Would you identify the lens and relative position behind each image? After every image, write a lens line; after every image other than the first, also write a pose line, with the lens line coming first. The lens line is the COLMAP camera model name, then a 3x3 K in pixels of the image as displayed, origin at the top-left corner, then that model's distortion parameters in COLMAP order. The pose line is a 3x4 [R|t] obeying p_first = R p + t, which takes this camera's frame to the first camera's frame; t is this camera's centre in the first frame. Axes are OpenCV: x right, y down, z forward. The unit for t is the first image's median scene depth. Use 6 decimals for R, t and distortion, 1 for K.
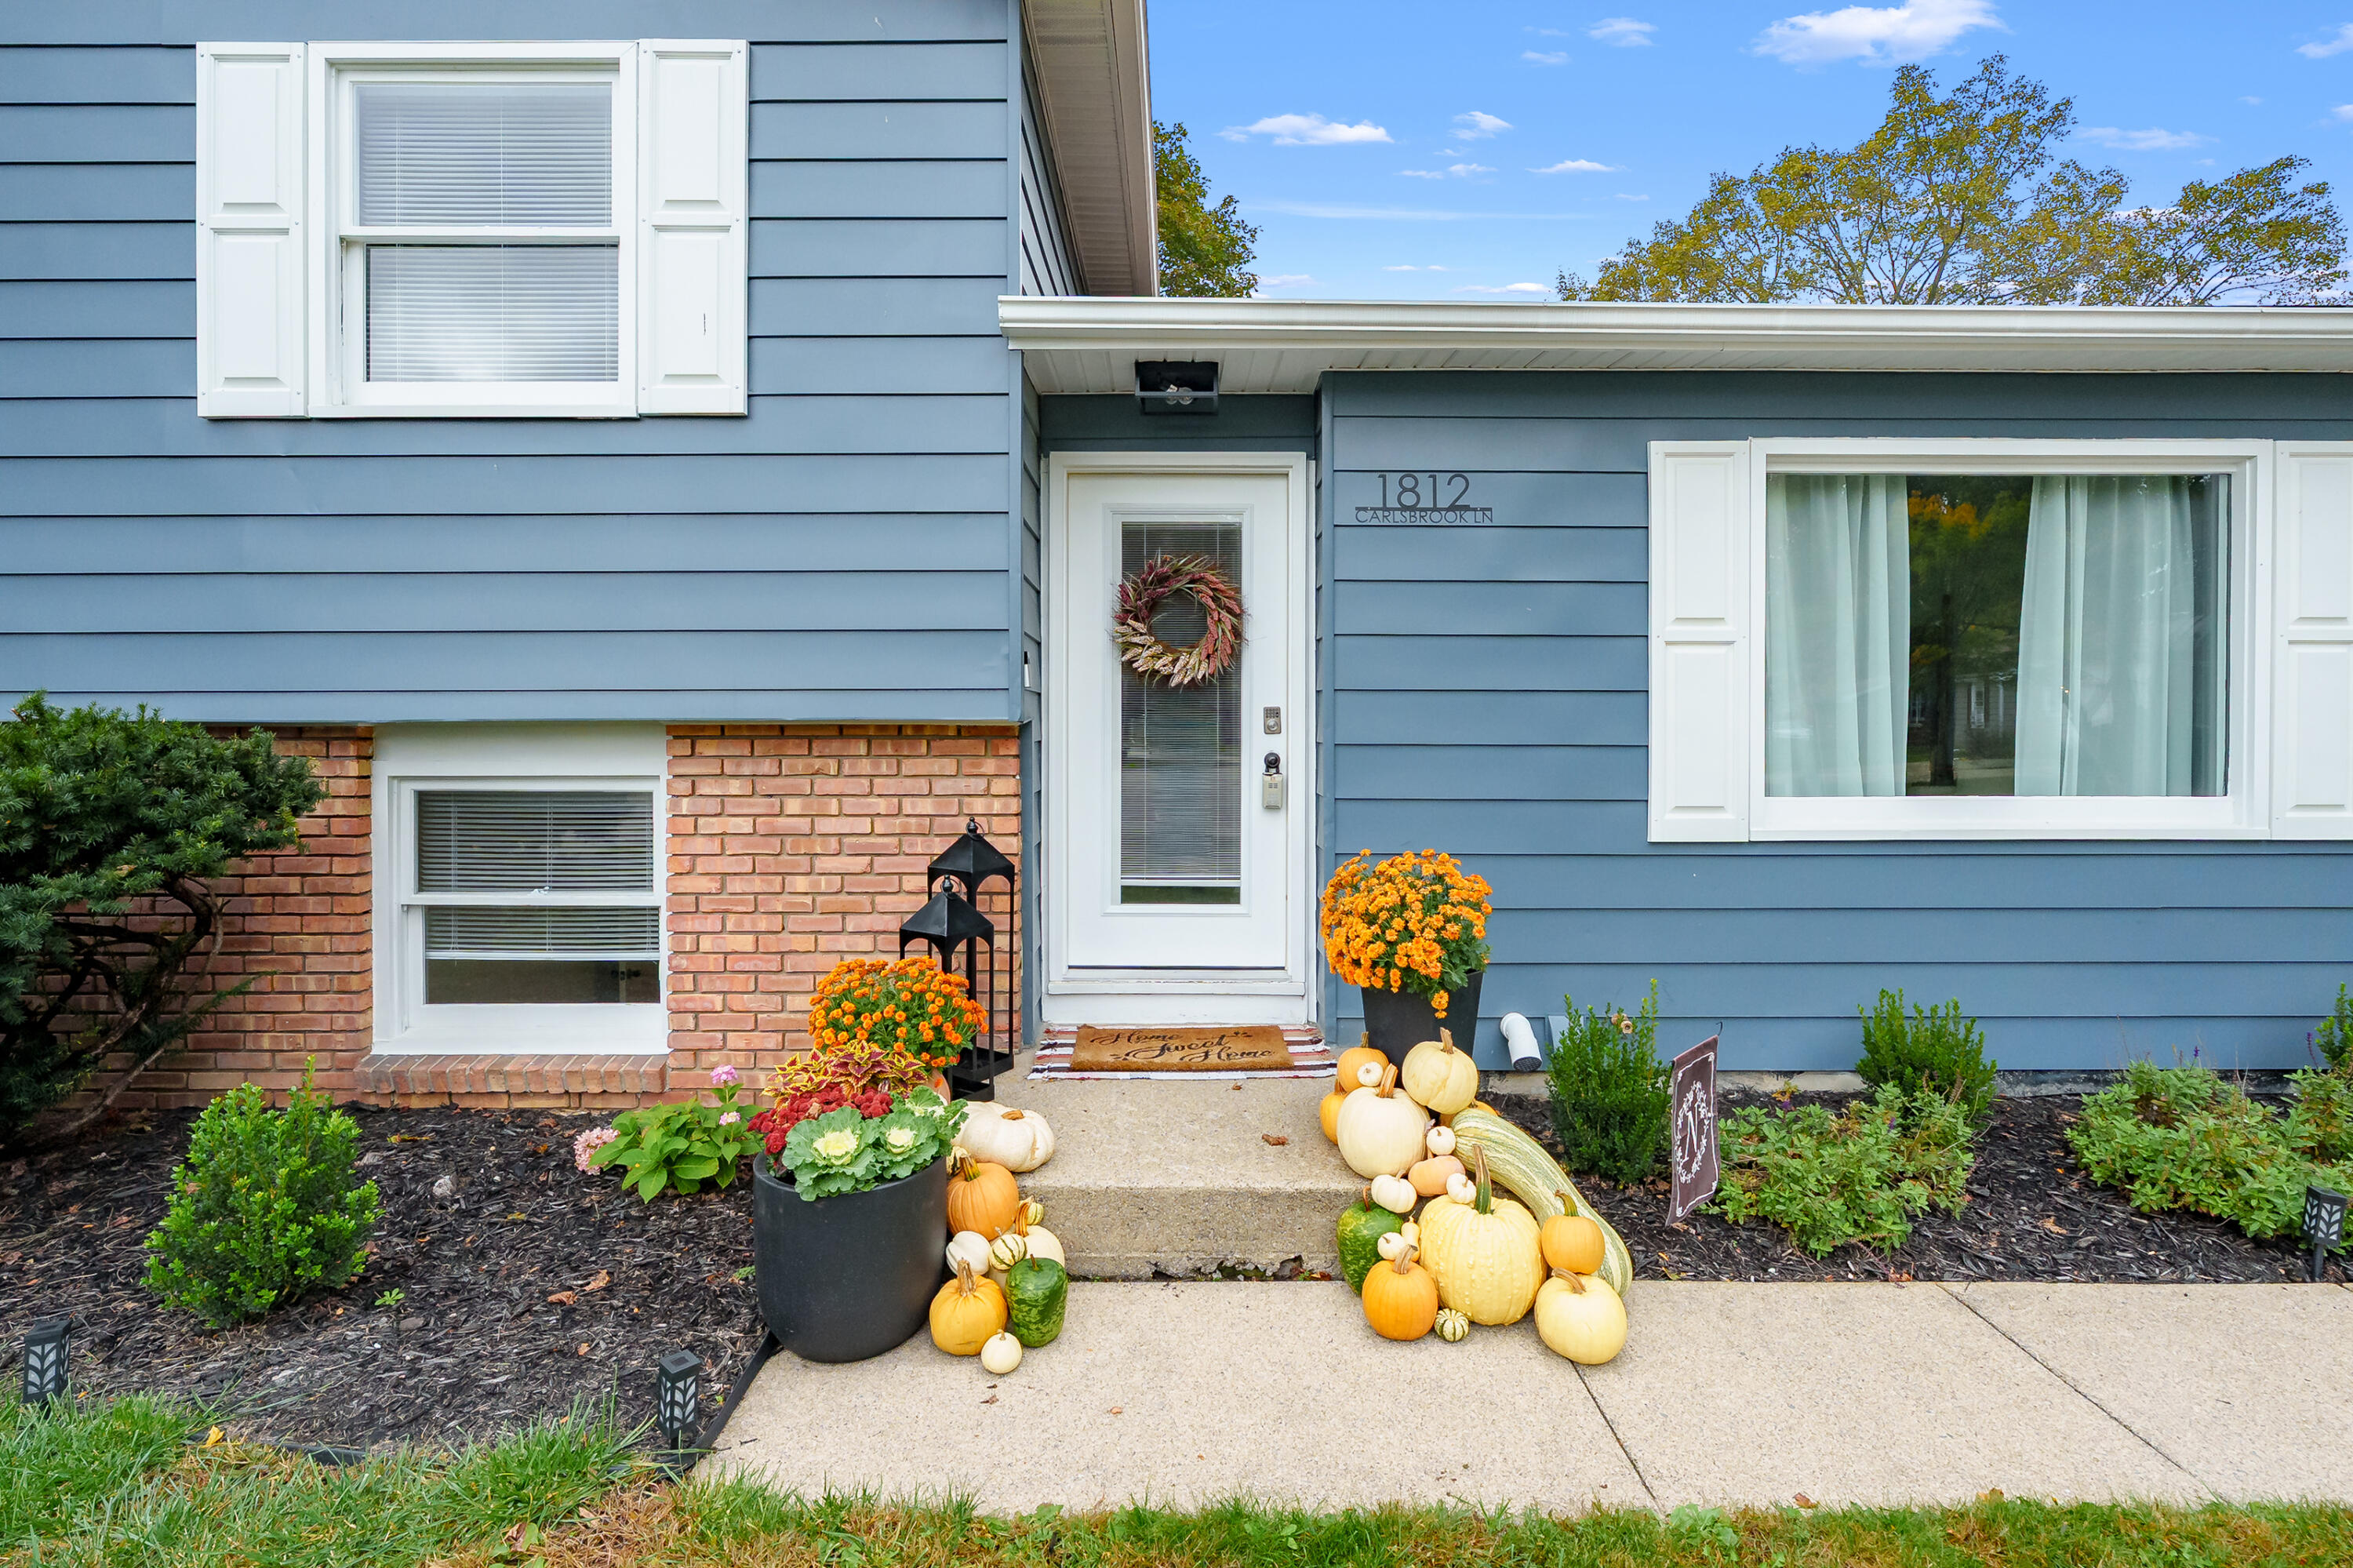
lens RADIAL K [[1151.2, 0, 1161.9], [0, 1151.2, 705.3], [0, 0, 1]] dist [-0.002584, -0.000108]
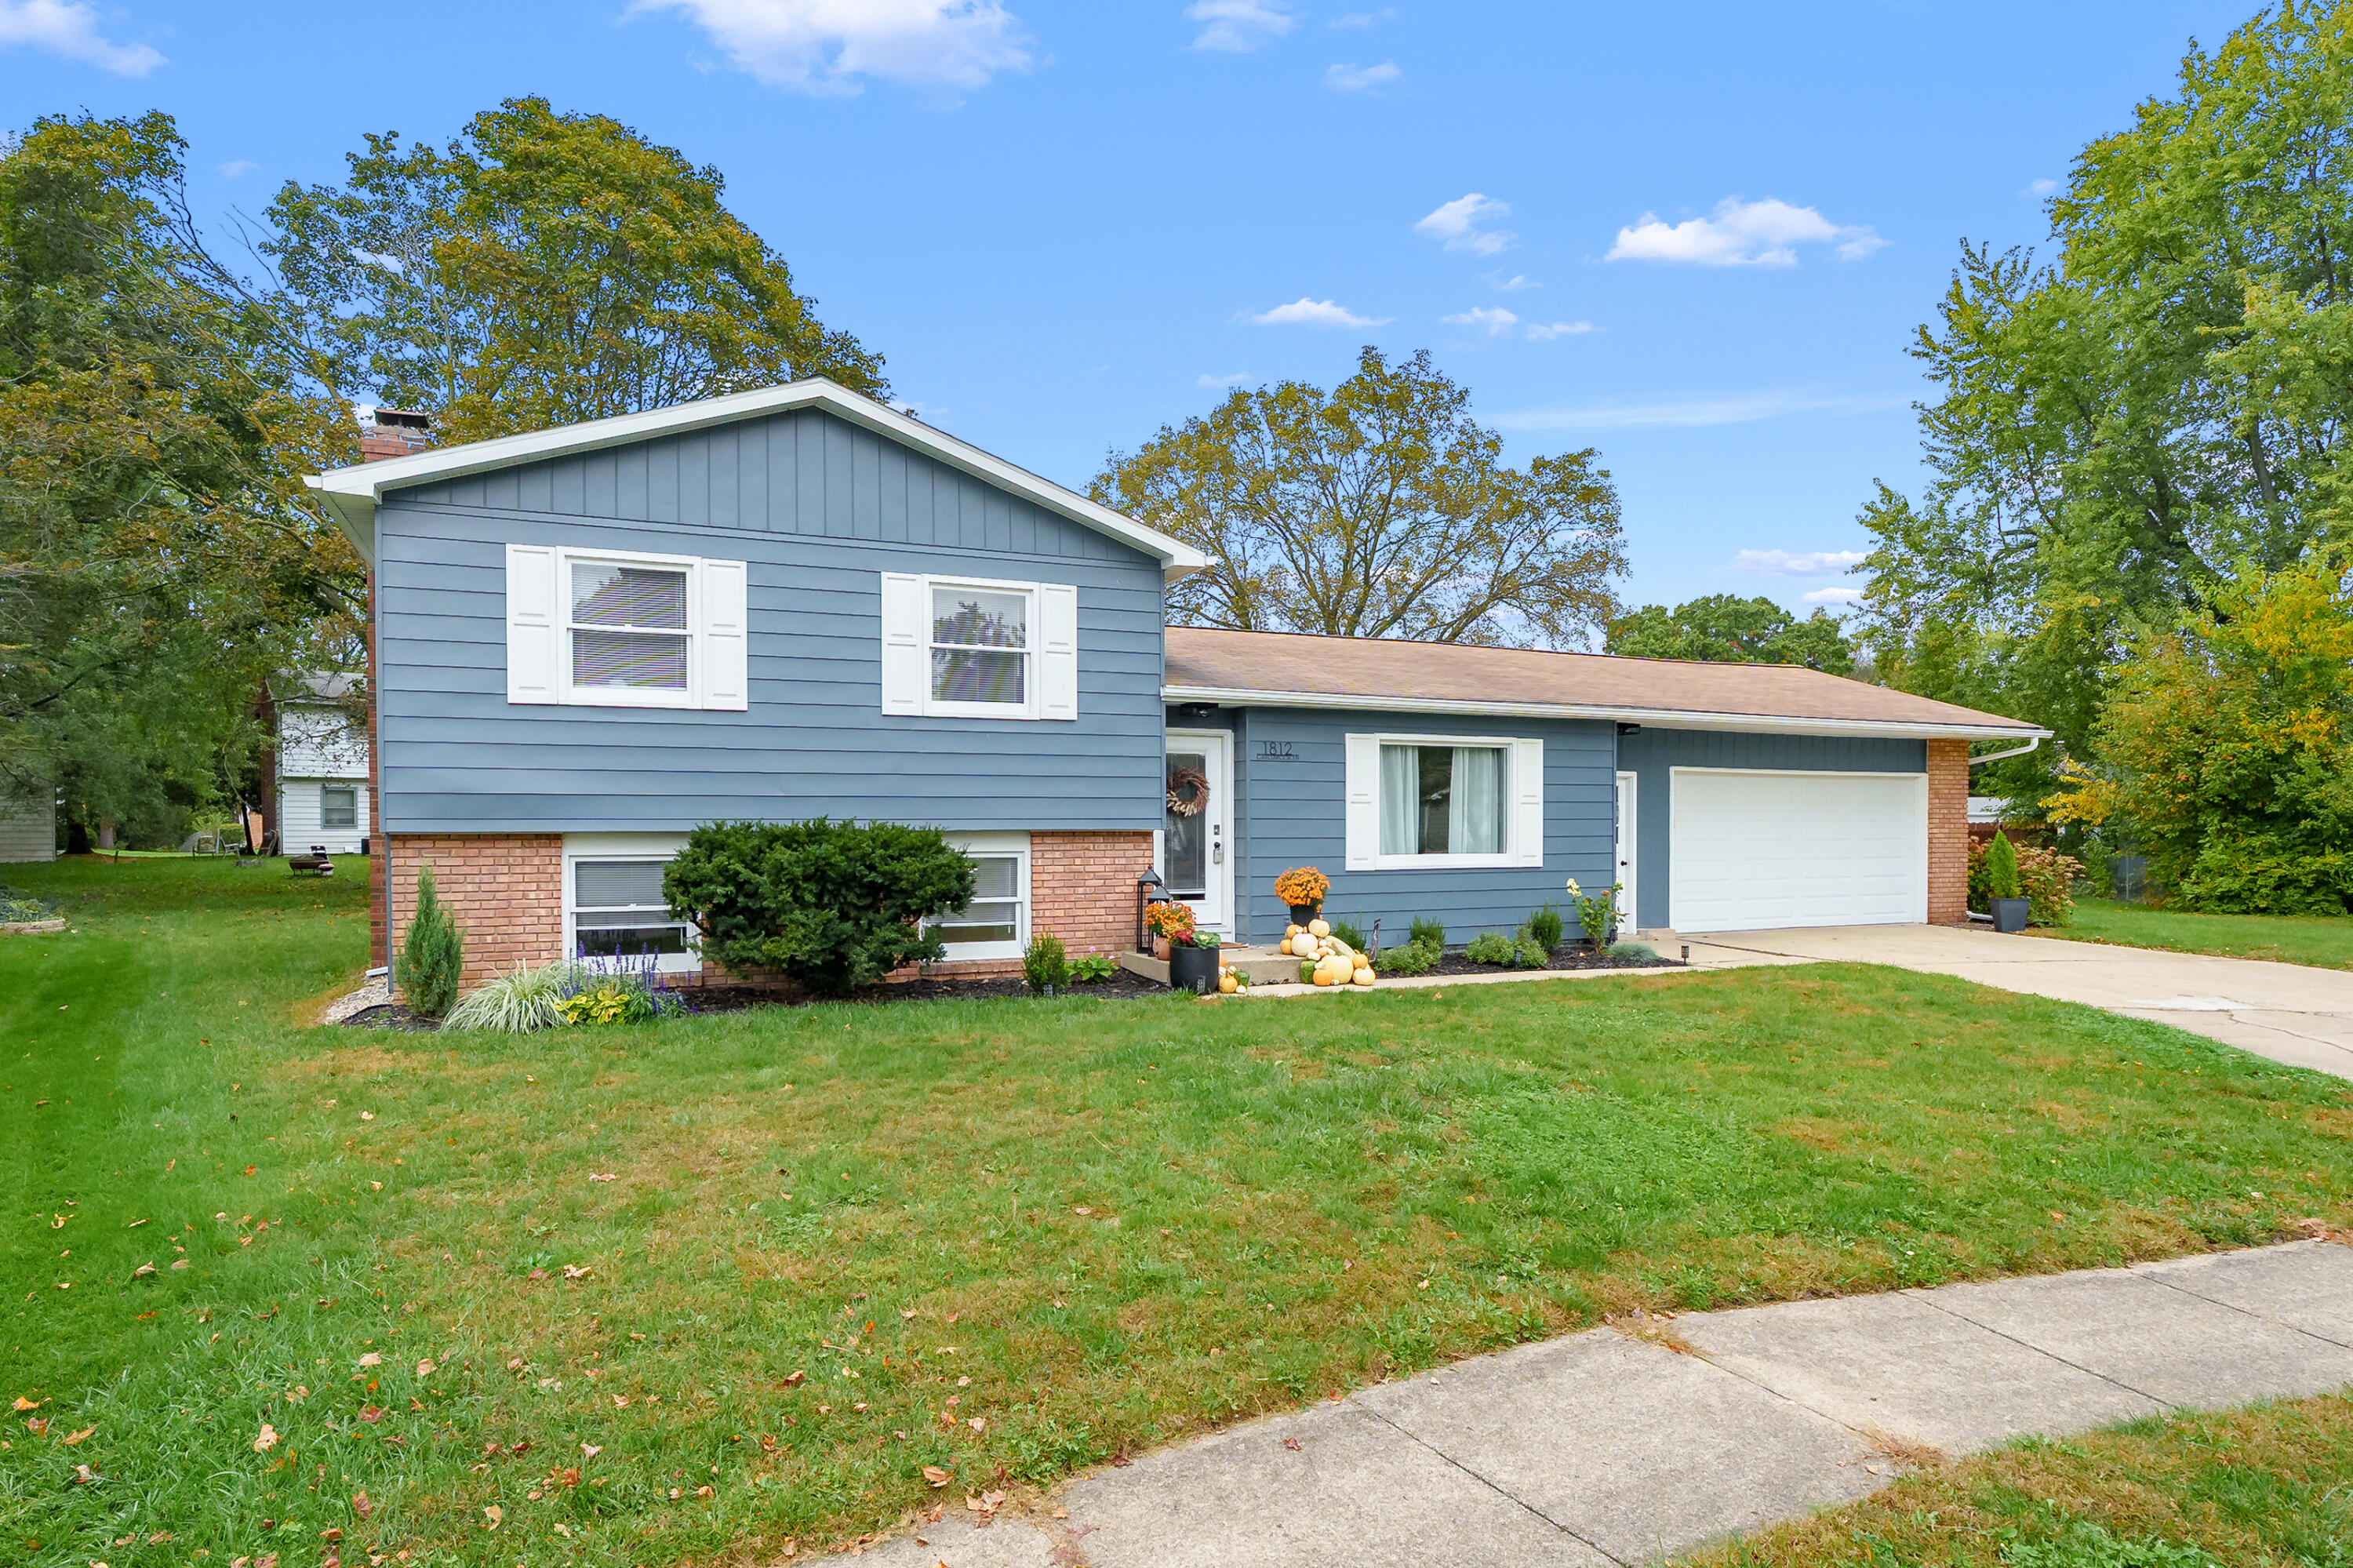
lens RADIAL K [[1151.2, 0, 1176.6], [0, 1151.2, 797.6], [0, 0, 1]] dist [-0.002584, -0.000108]
pose [[0.914034, 0.008505, 0.405548, -1.065821], [0.000256, 0.999768, -0.021545, -0.003589], [-0.405637, 0.019796, 0.913820, -1.379774]]
